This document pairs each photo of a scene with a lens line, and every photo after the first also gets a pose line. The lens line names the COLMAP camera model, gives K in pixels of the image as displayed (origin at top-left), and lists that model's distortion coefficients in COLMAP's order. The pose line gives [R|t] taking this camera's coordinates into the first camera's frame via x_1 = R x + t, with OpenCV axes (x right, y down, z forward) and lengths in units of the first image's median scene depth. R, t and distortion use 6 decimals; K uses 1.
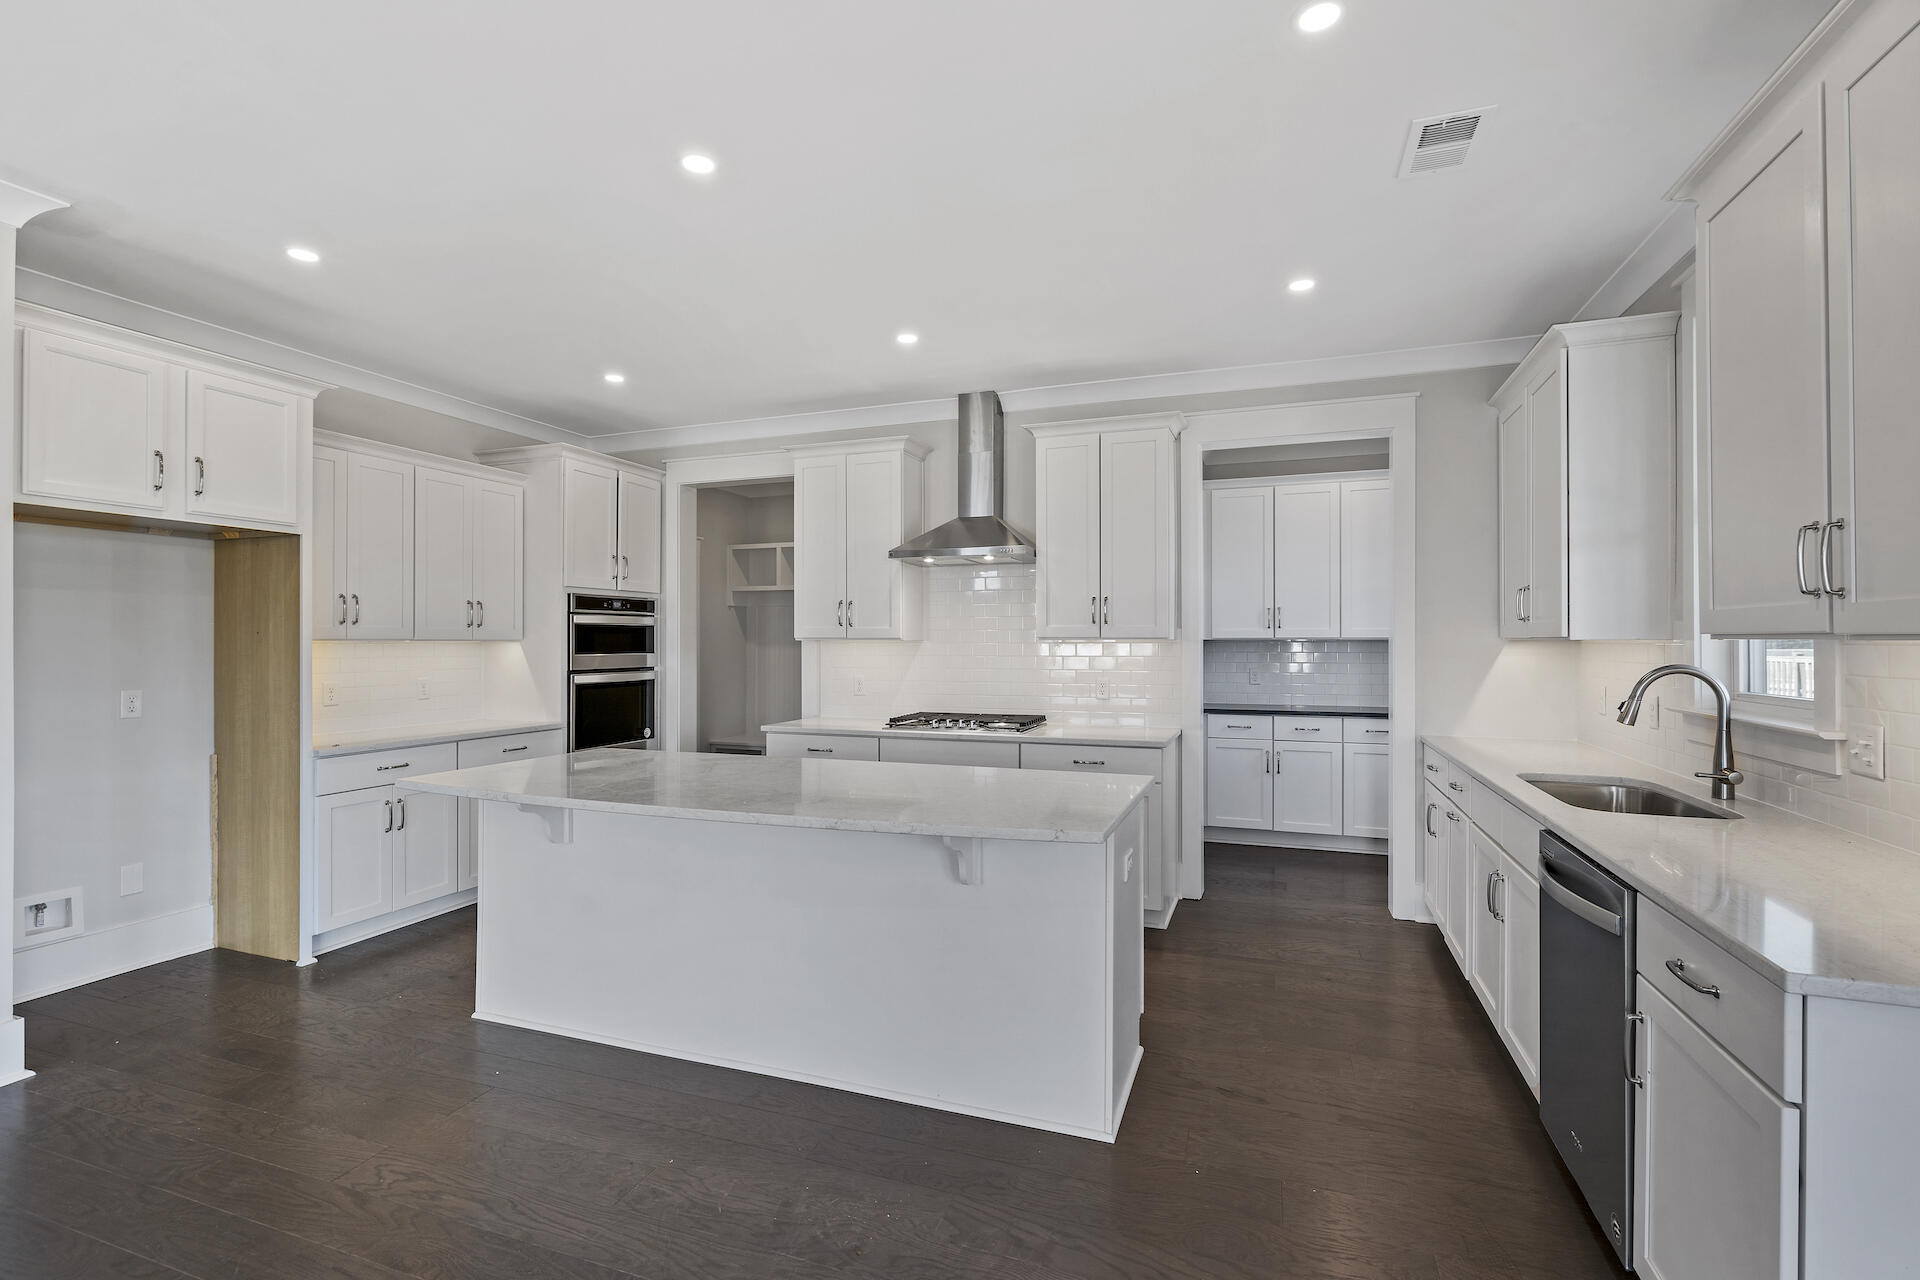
lens RADIAL K [[869.7, 0, 961.3], [0, 869.7, 647.0], [0, 0, 1]] dist [-0.002155, -0.000421]
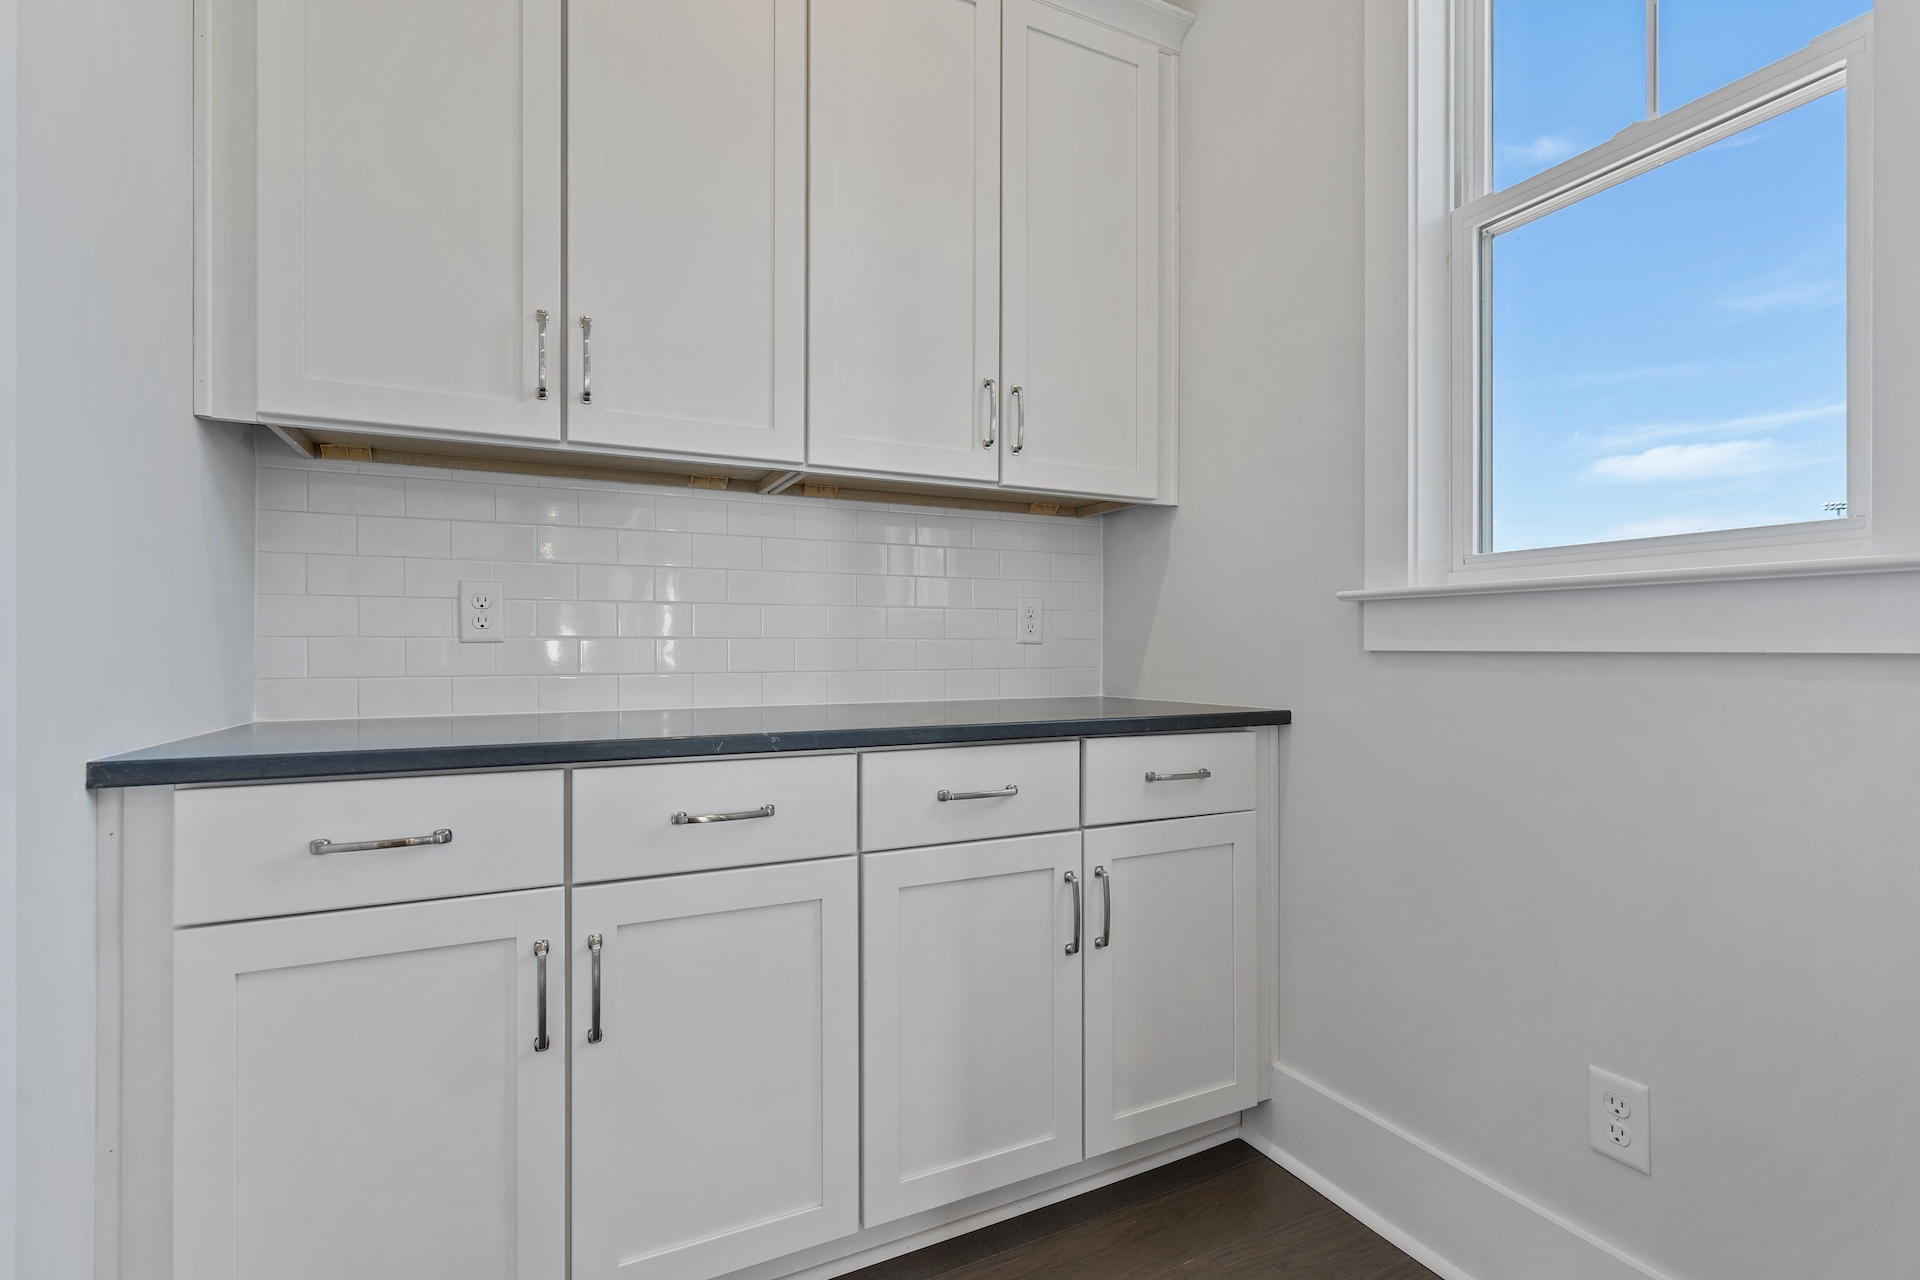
lens RADIAL K [[869.7, 0, 965.4], [0, 869.7, 650.9], [0, 0, 1]] dist [-0.002155, -0.000421]
pose [[0.684747, 0.001187, 0.728780, 0.271613], [0.000055, 0.999999, -0.001680, 0.051493], [-0.728781, 0.001191, 0.684746, 0.786760]]
